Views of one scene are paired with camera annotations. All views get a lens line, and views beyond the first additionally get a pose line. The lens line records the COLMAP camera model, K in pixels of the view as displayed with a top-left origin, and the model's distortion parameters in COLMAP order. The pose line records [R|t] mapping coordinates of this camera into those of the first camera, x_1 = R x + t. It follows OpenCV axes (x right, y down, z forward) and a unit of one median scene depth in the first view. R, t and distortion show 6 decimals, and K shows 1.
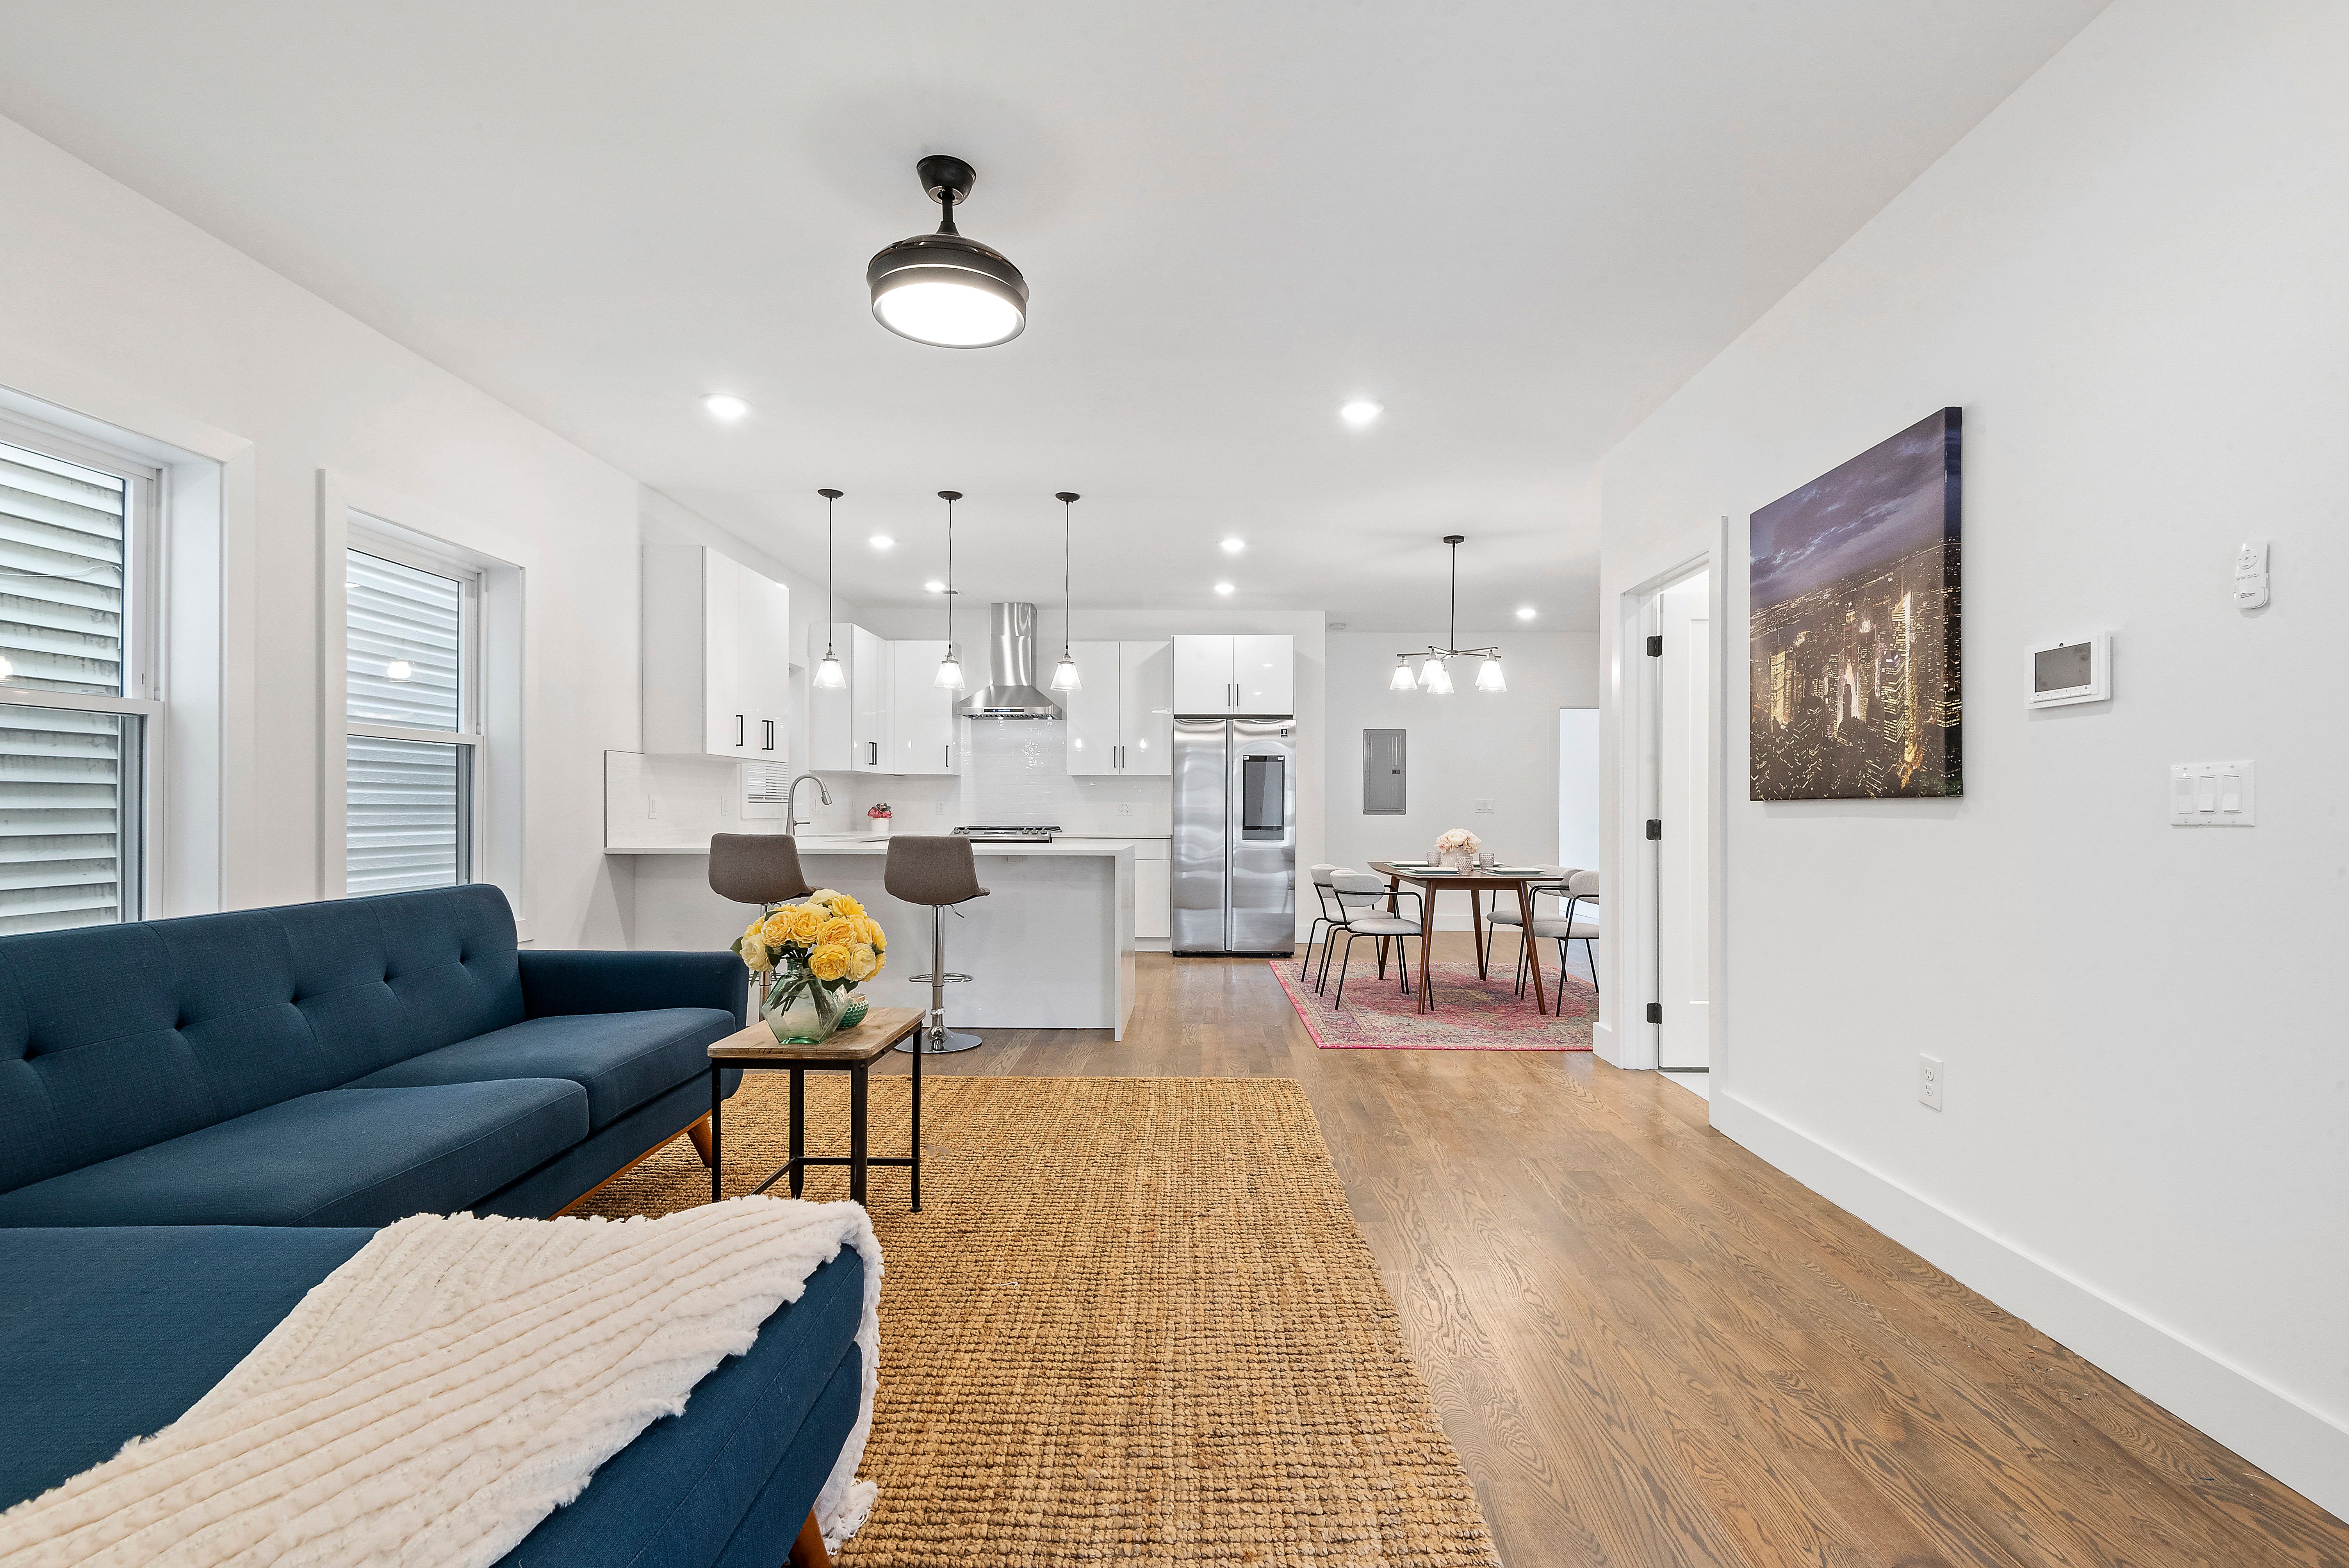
lens RADIAL K [[1059.5, 0, 1167.8], [0, 1059.5, 804.3], [0, 0, 1]] dist [0.016358, -0.009495]
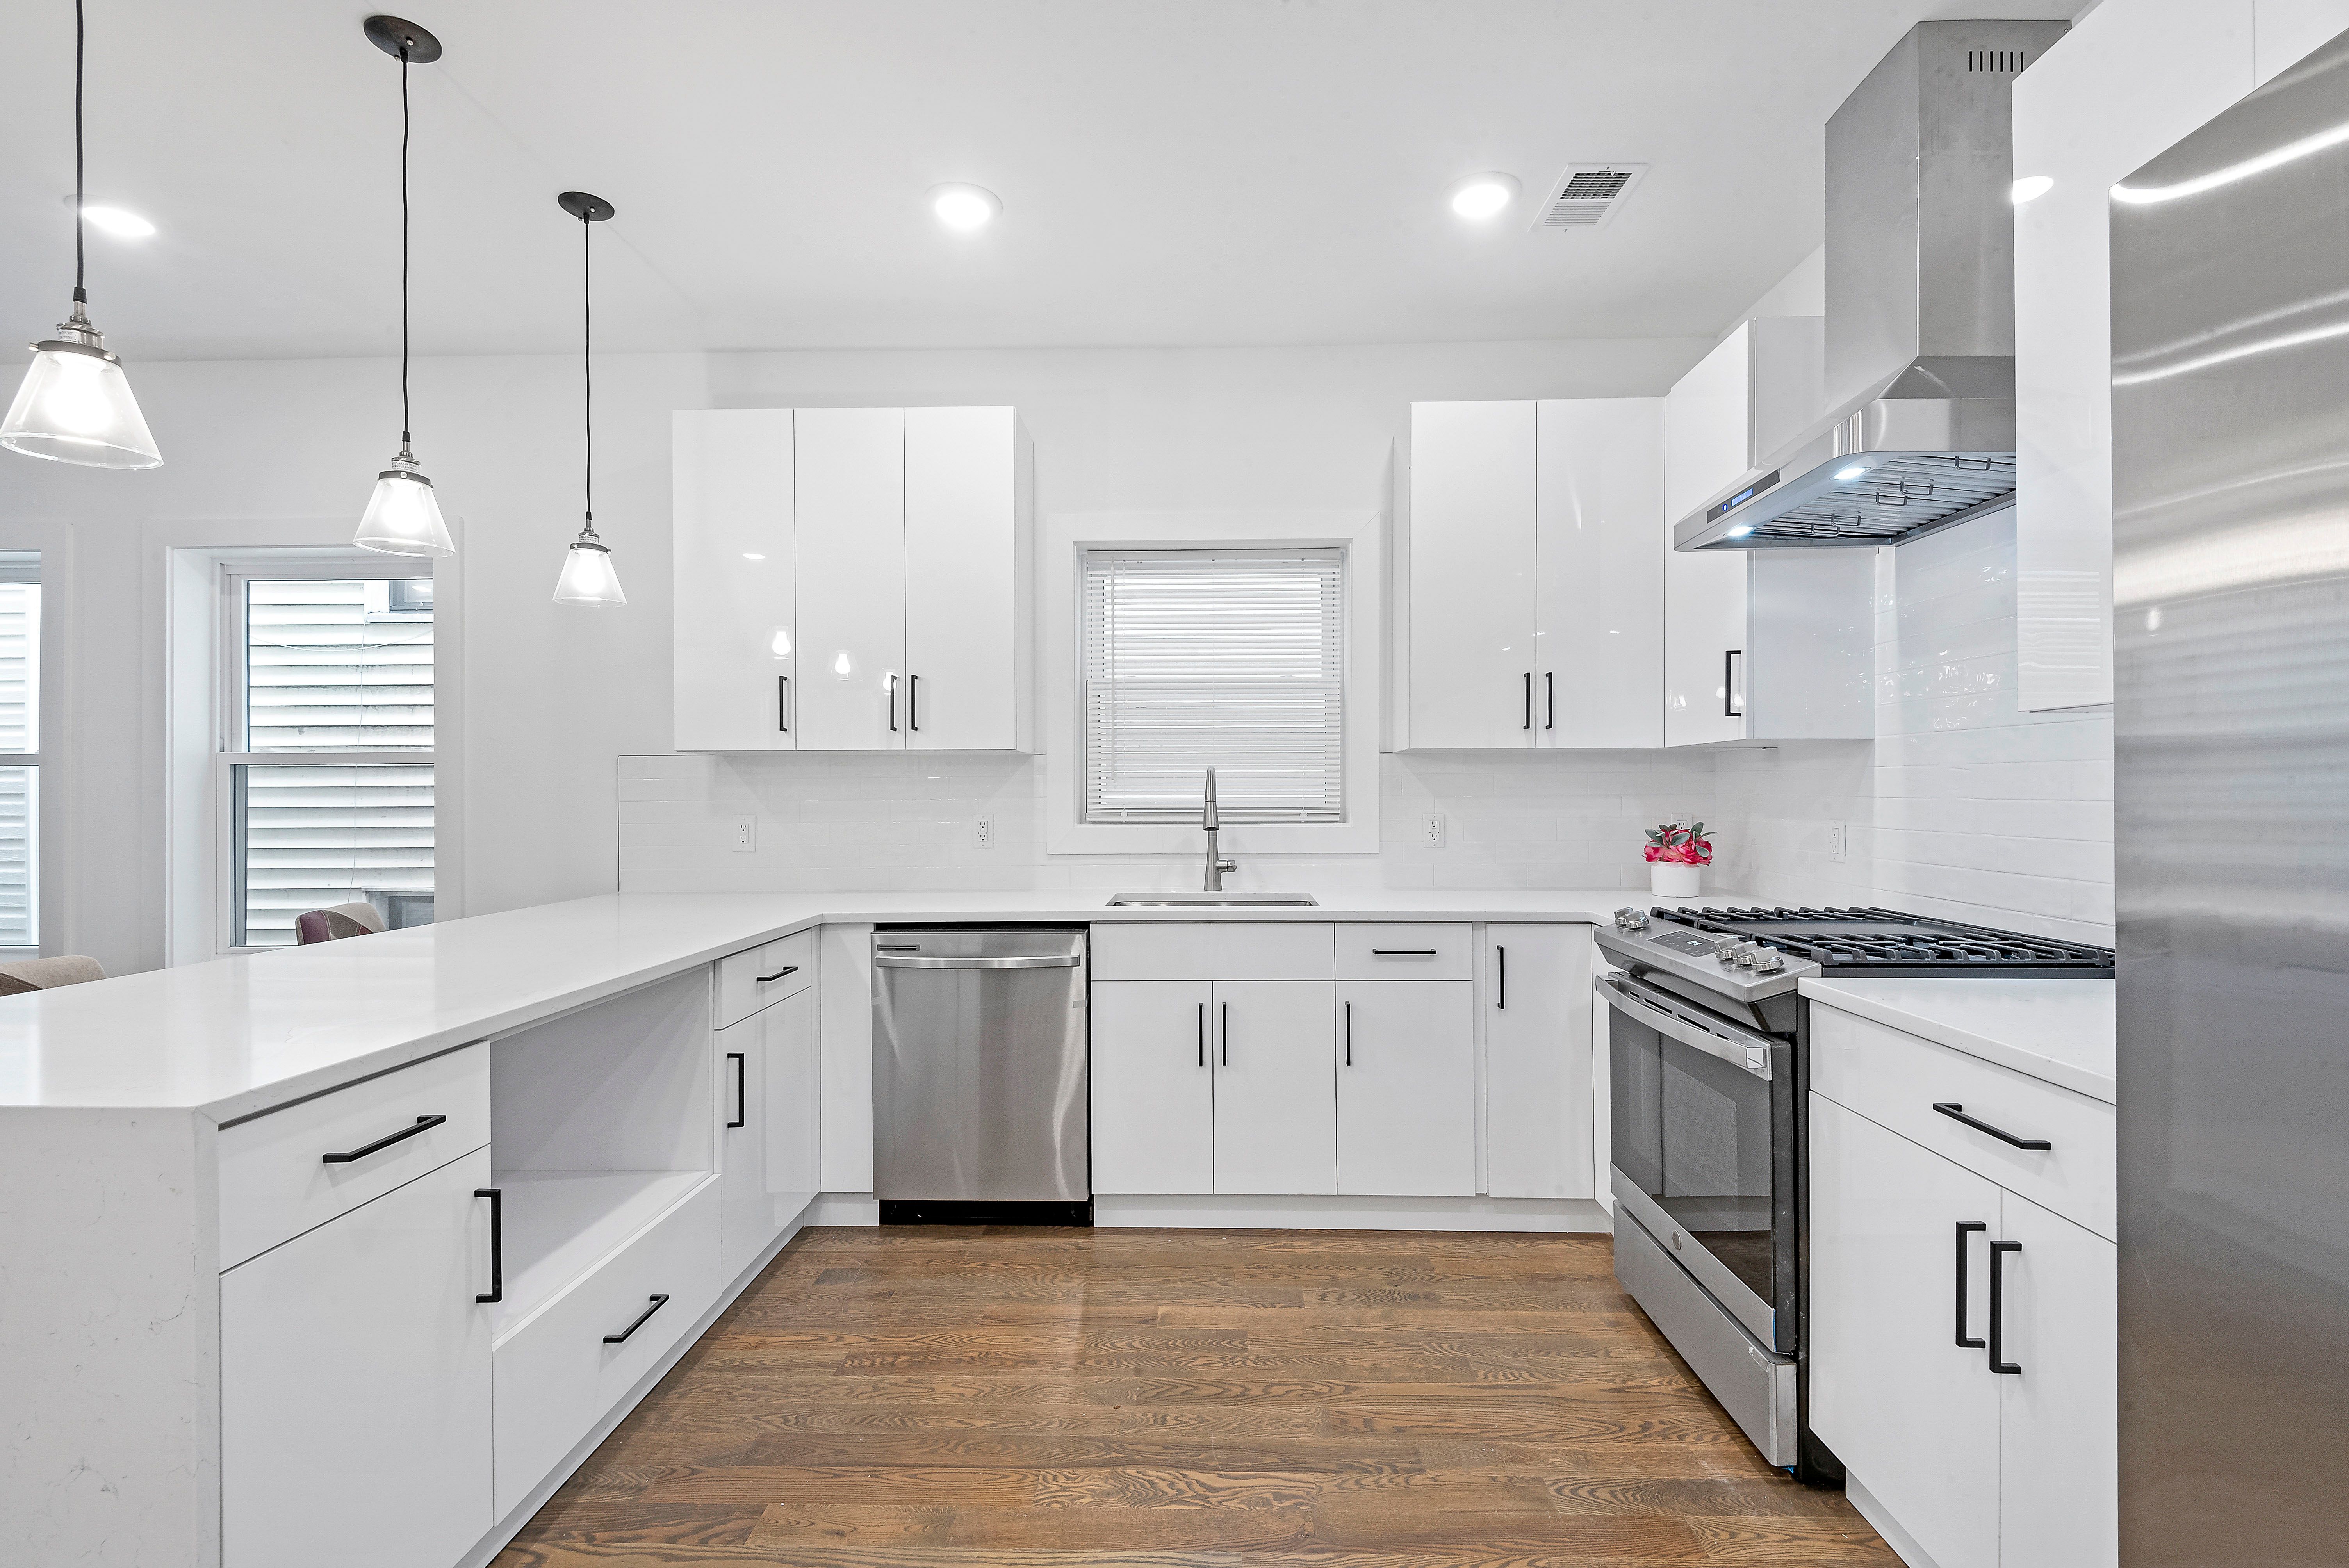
lens RADIAL K [[1059.5, 0, 1191.2], [0, 1059.5, 792.4], [0, 0, 1]] dist [0.016358, -0.009495]
pose [[0.002183, -0.004731, -0.999986, 0.275044], [0.009928, 0.999940, -0.004709, -0.029058], [0.999948, -0.009917, 0.002230, 2.023195]]
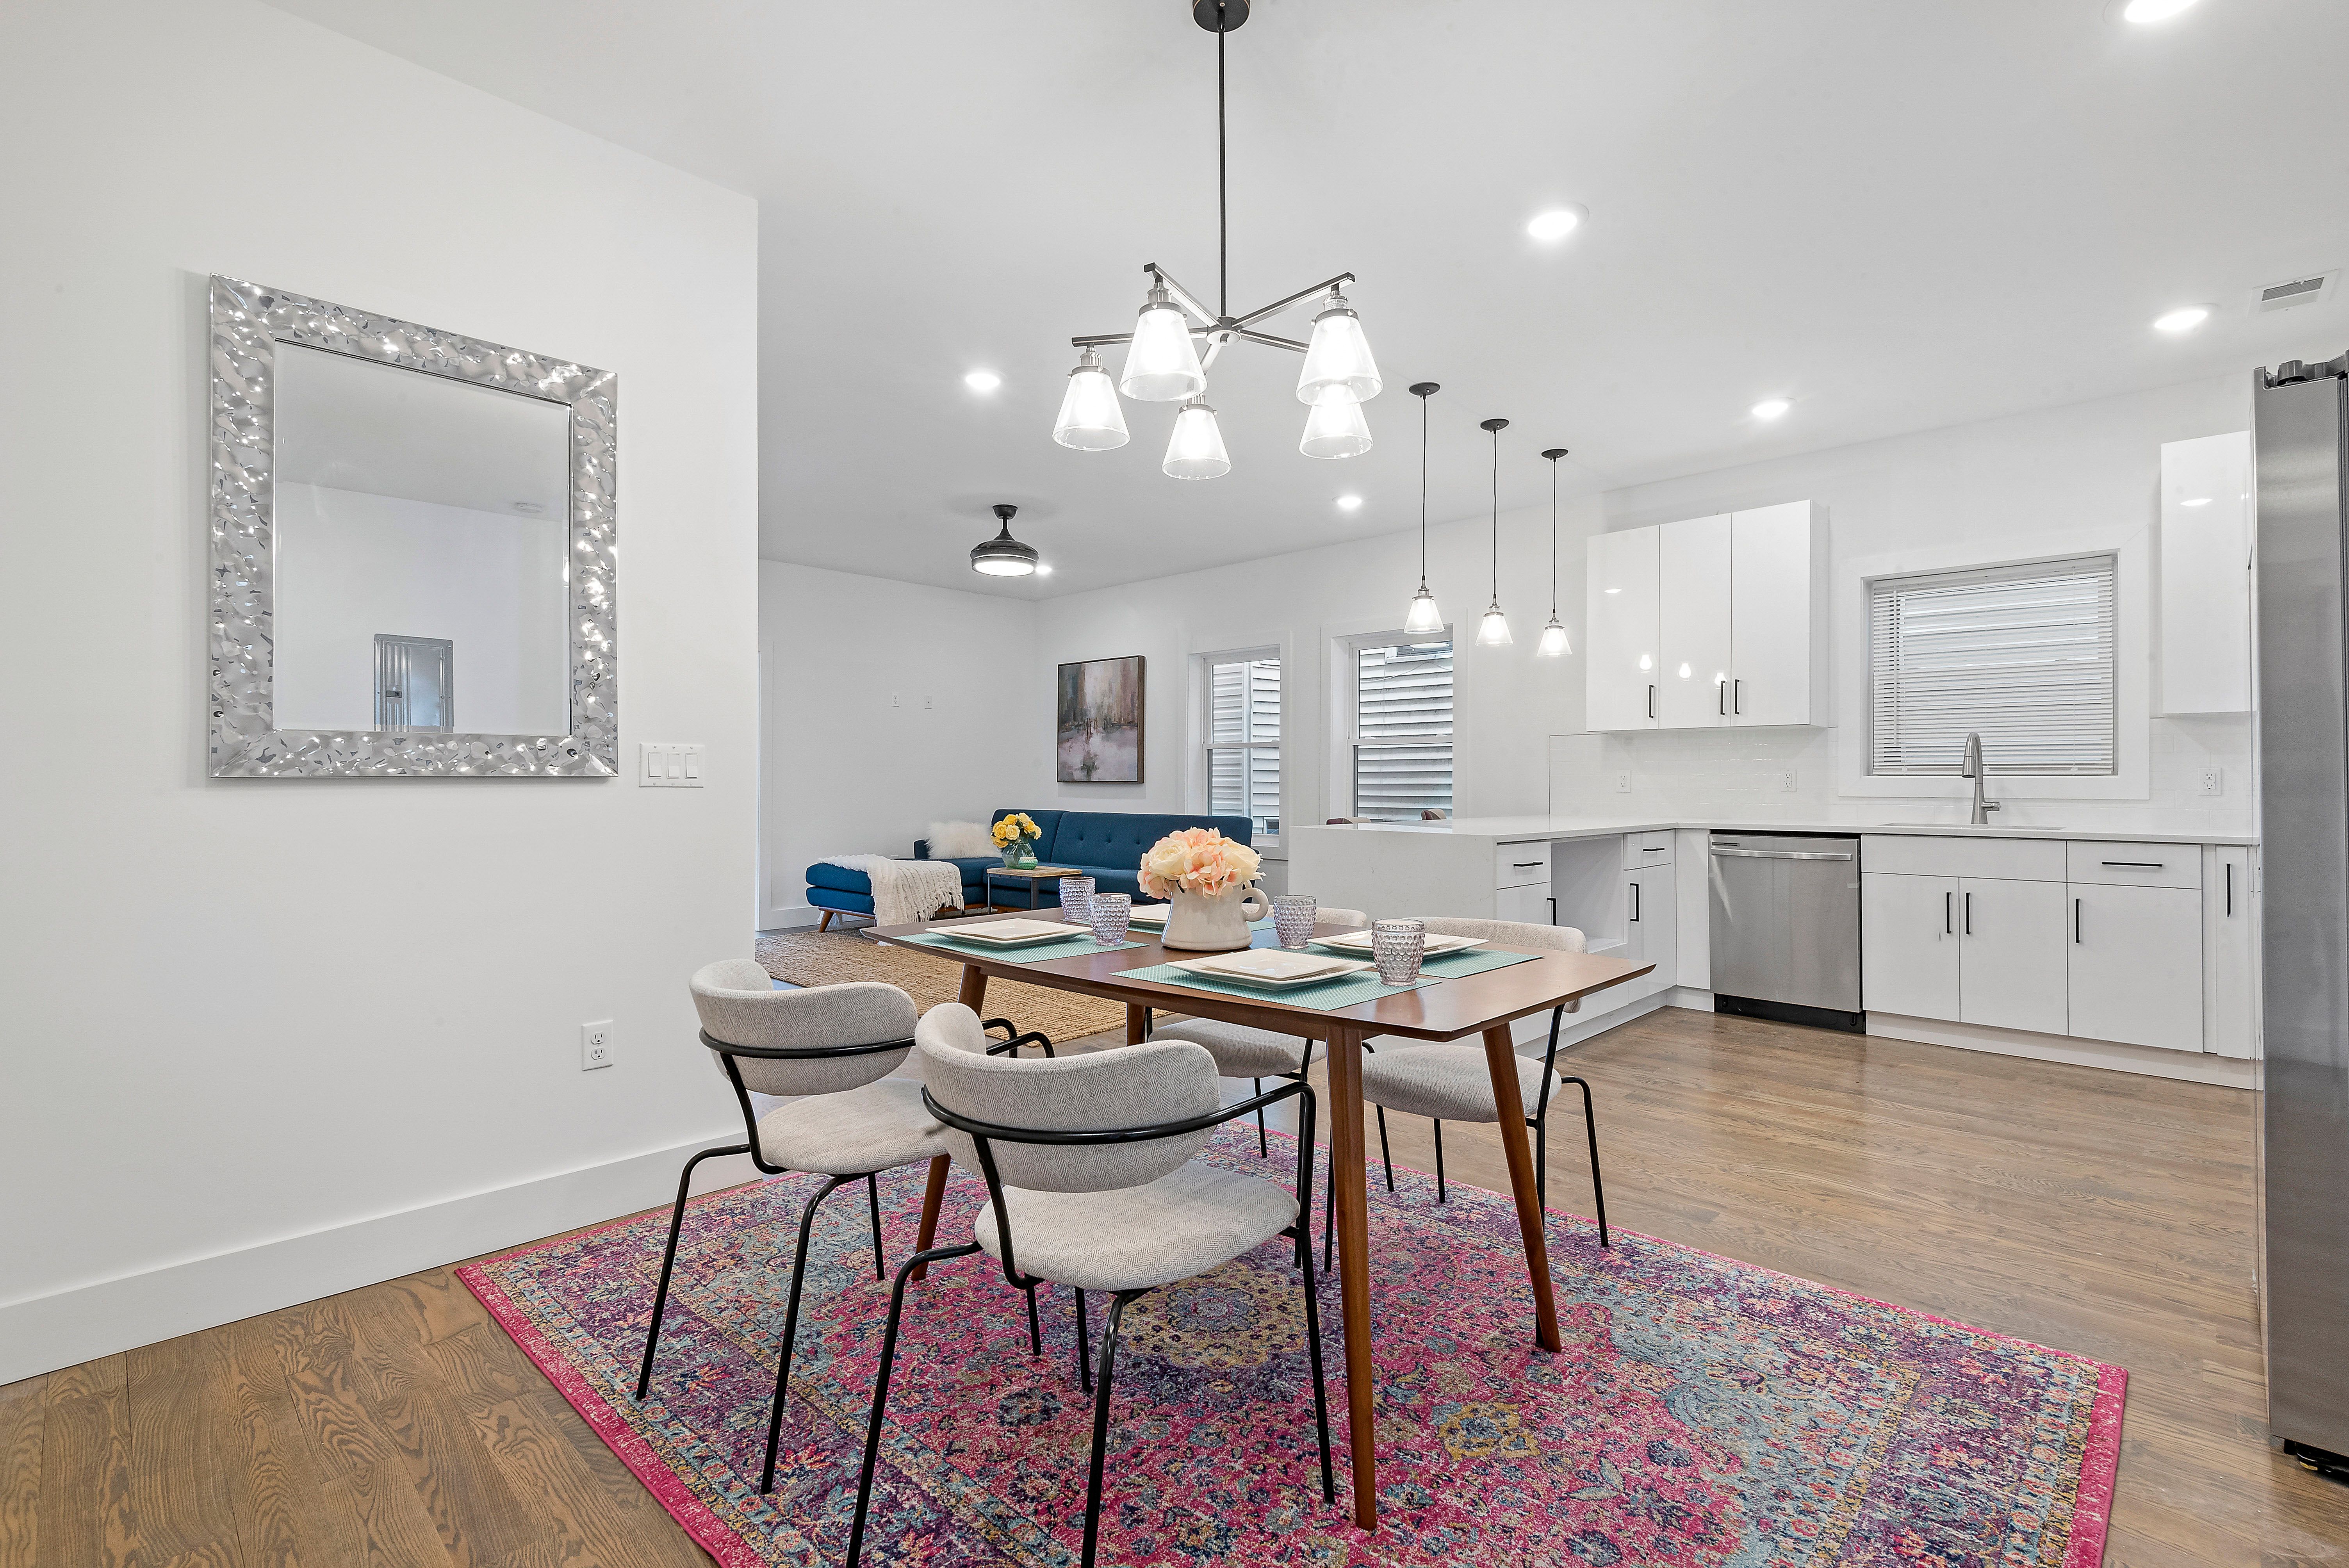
lens RADIAL K [[1059.5, 0, 1171.5], [0, 1059.5, 768.2], [0, 0, 1]] dist [0.016358, -0.009495]
pose [[-0.683469, -0.018923, -0.729734, 0.981363], [-0.003886, 0.999744, -0.022284, 0.022065], [0.729969, -0.012395, -0.683368, 2.224509]]
